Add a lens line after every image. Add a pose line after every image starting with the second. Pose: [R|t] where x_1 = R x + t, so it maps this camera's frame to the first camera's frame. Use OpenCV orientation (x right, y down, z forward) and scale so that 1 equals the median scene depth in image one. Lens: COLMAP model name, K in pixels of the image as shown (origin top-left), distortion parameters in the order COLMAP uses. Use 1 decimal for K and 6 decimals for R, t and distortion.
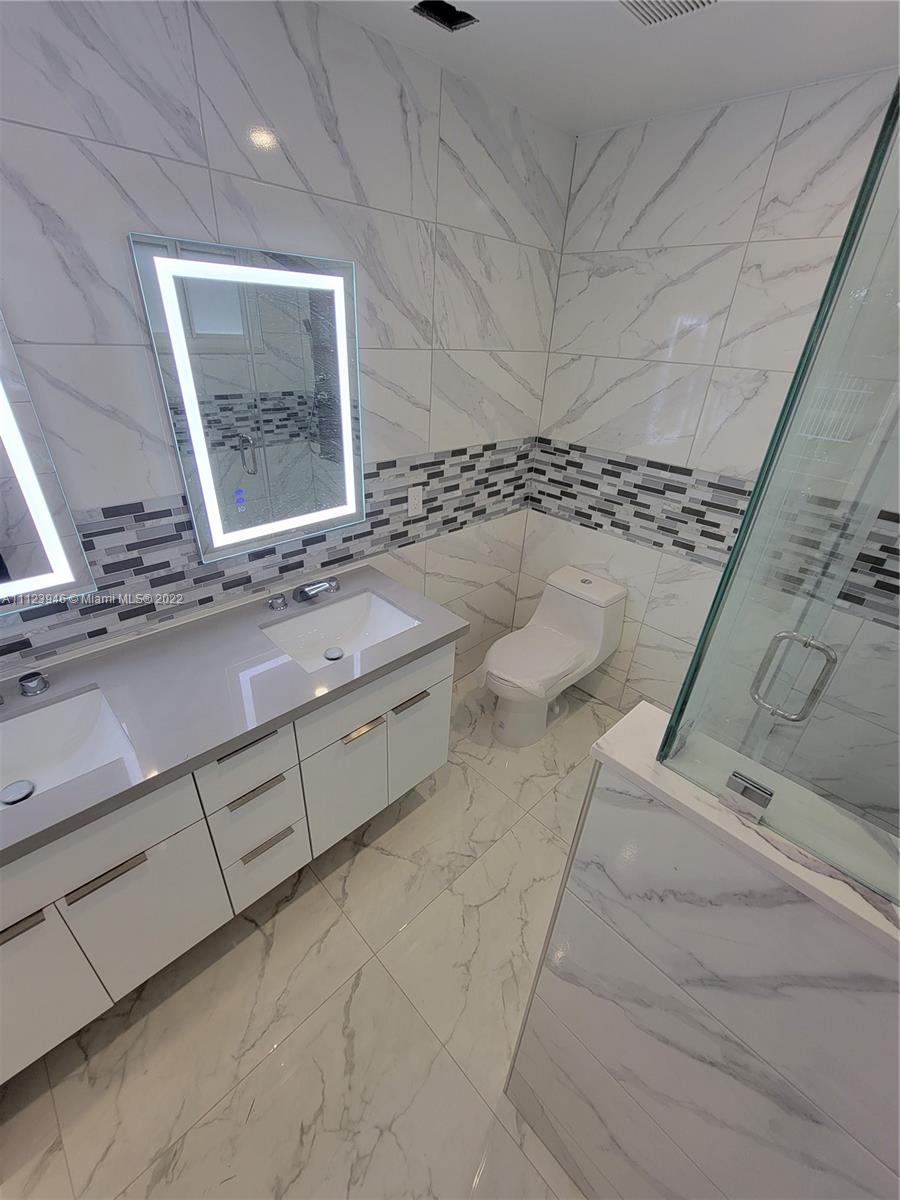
lens RADIAL K [[493.8, 0, 448.8], [0, 493.8, 601.8], [0, 0, 1]] dist [-0.001314, -0.000579]
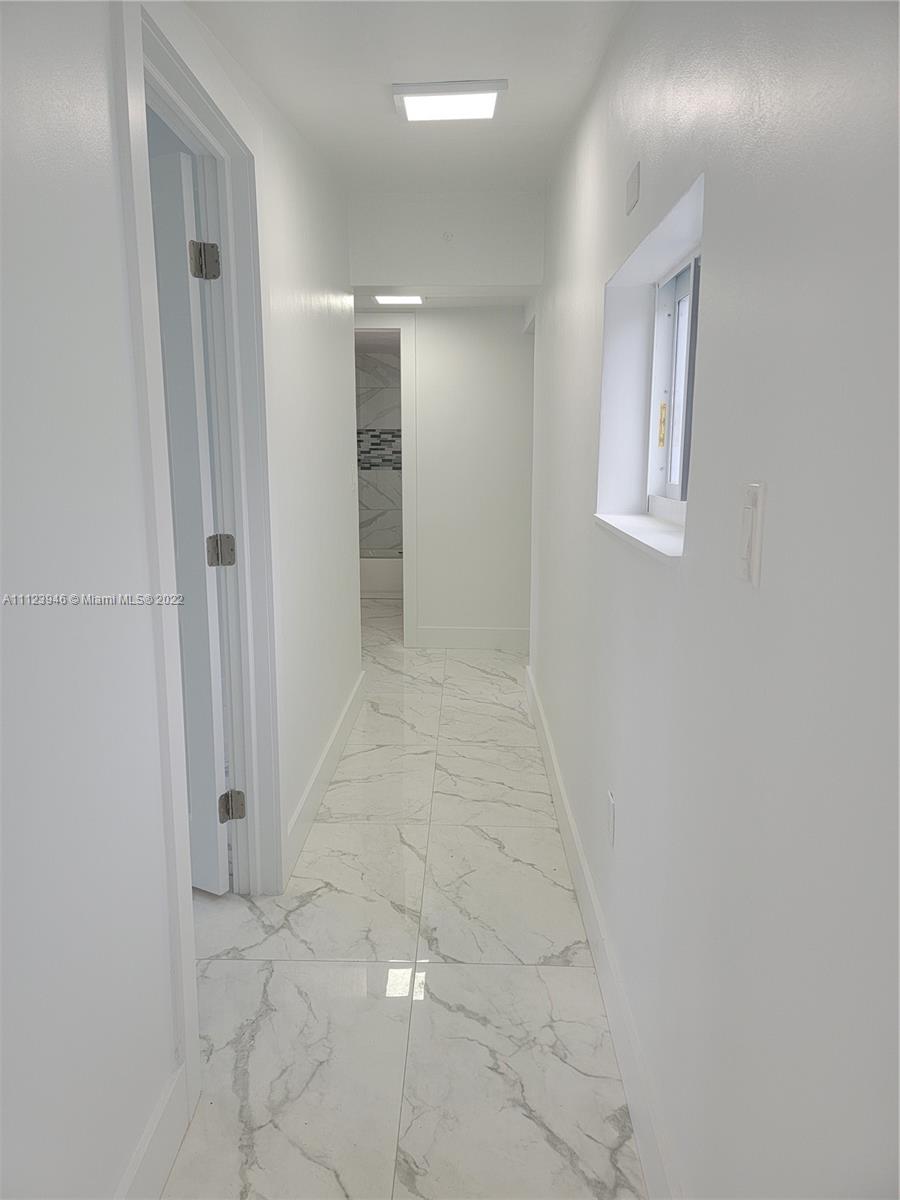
lens RADIAL K [[838.9, 0, 450.0], [0, 838.9, 600.0], [0, 0, 1]] dist [0.082920, -0.090457]
pose [[0.716714, -0.180662, 0.673559, -0.731227], [0.367652, 0.918619, -0.144816, 0.302287], [-0.592581, 0.351427, 0.724808, -0.202107]]
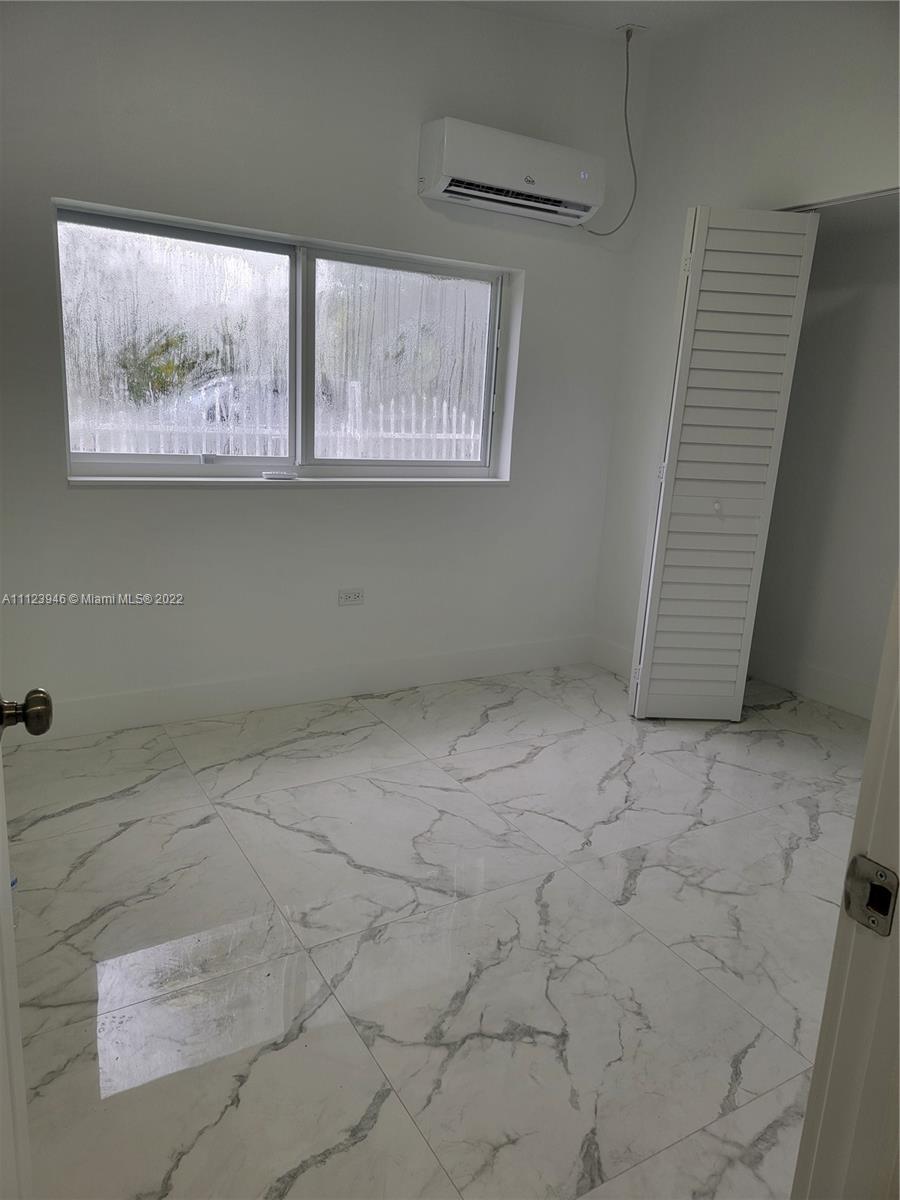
lens RADIAL K [[838.9, 0, 450.0], [0, 838.9, 600.0], [0, 0, 1]] dist [0.082920, -0.090457]
pose [[0.973413, 0.057454, -0.221736, -0.034504], [-0.115992, 0.958378, -0.260878, 0.523336], [0.197518, 0.279662, 0.939562, -0.481031]]
